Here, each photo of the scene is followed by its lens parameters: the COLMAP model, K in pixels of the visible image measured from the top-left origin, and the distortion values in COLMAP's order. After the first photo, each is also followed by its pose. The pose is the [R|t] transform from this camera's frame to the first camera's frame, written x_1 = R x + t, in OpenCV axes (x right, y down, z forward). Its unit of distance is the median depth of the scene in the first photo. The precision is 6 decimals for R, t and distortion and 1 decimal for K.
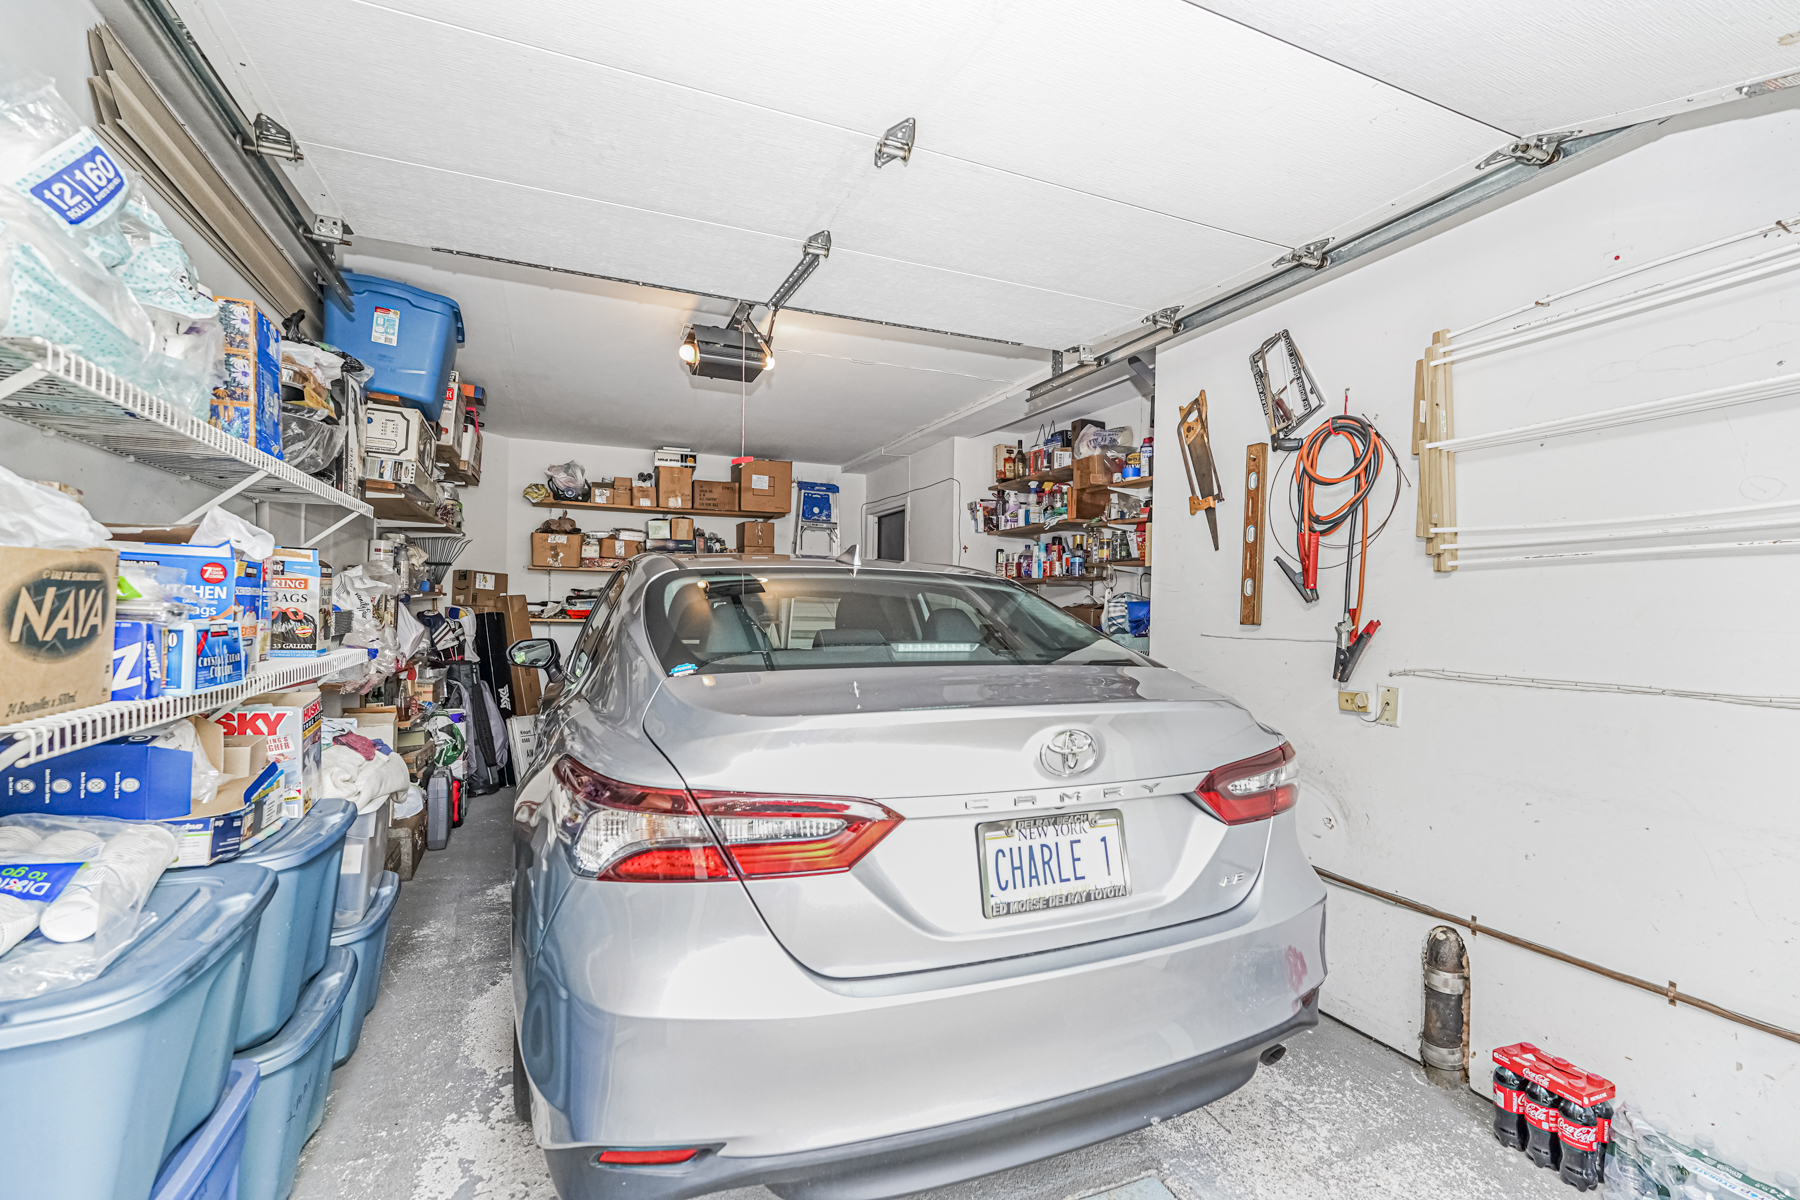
lens RADIAL K [[796.8, 0, 909.5], [0, 796.8, 611.3], [0, 0, 1]] dist [-0.016188, 0.008375]
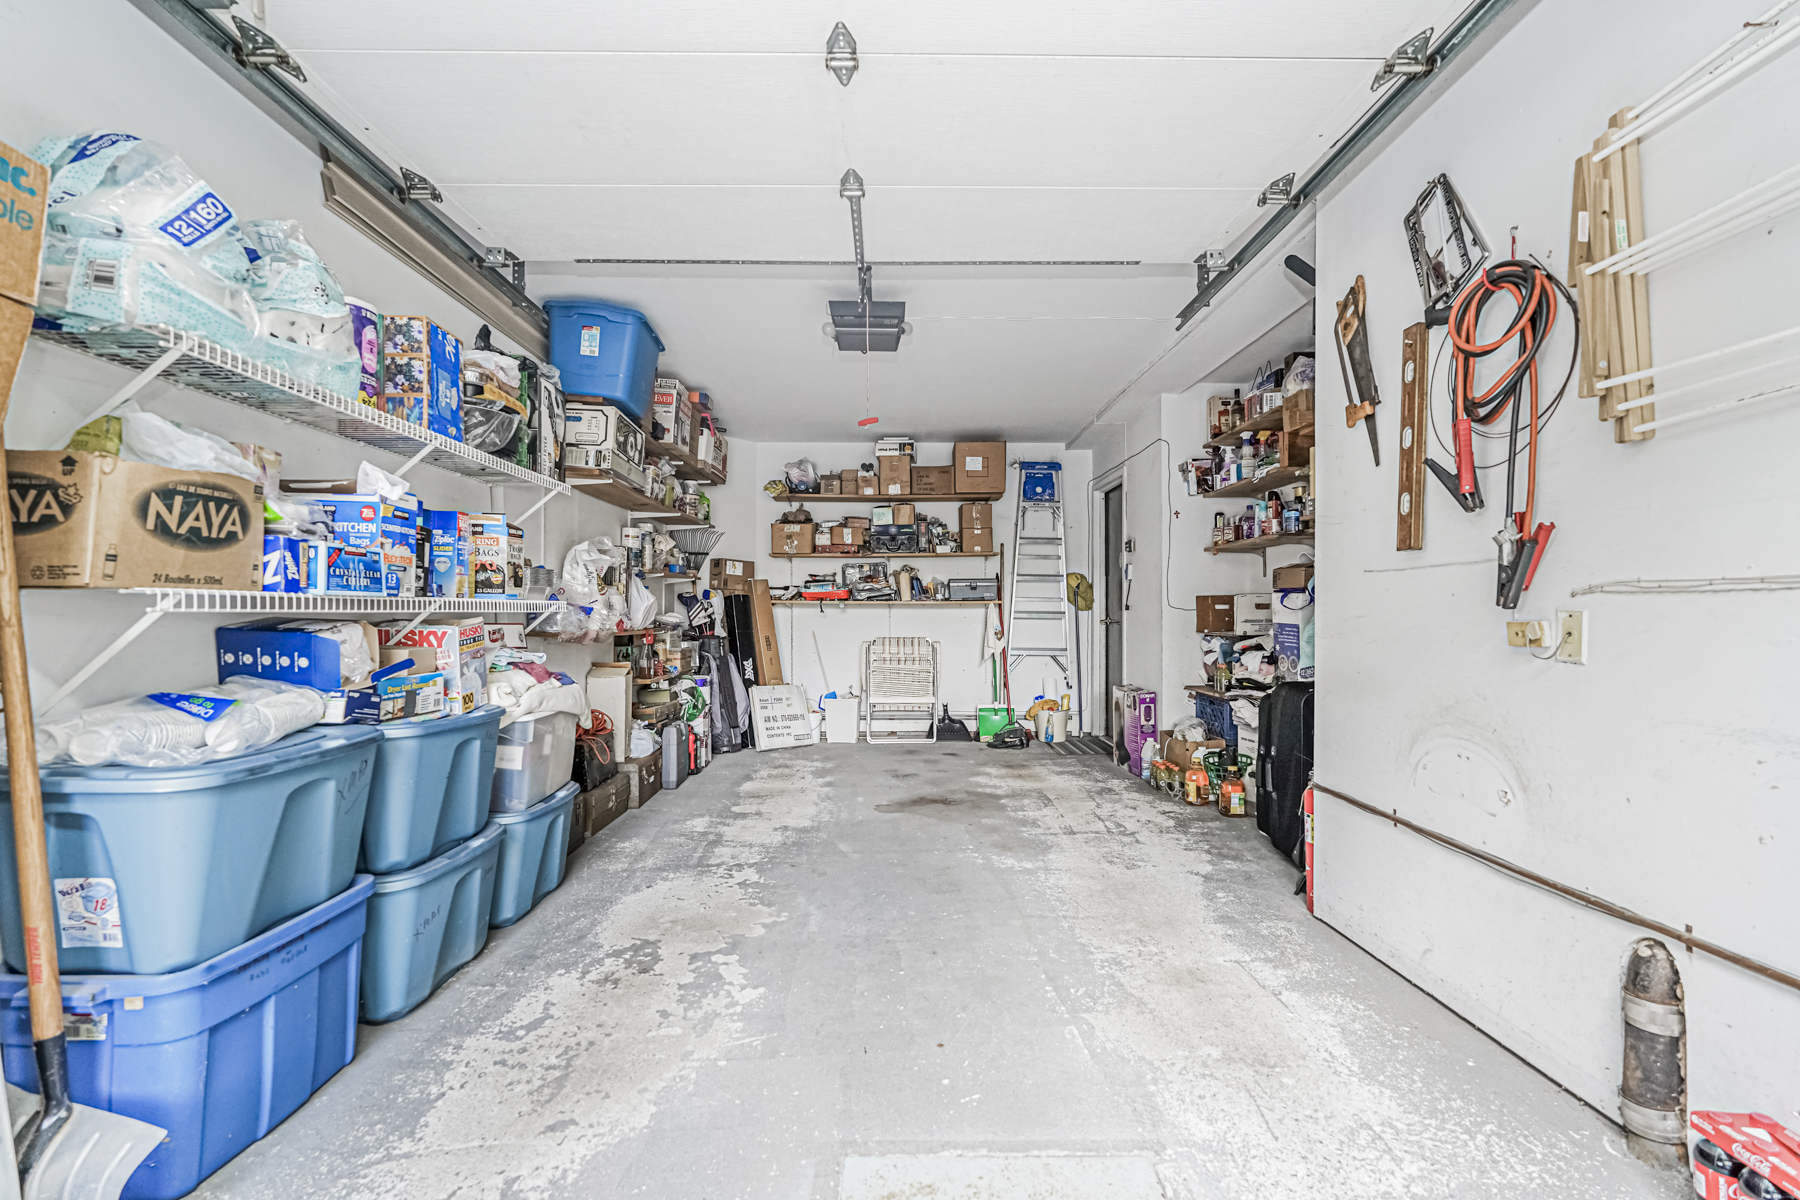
lens RADIAL K [[796.8, 0, 892.5], [0, 796.8, 606.8], [0, 0, 1]] dist [-0.016188, 0.008375]
pose [[0.922548, -0.016816, -0.385517, 0.303536], [0.012834, 0.999834, -0.012901, 0.092543], [0.385670, 0.006955, 0.922611, 0.070975]]
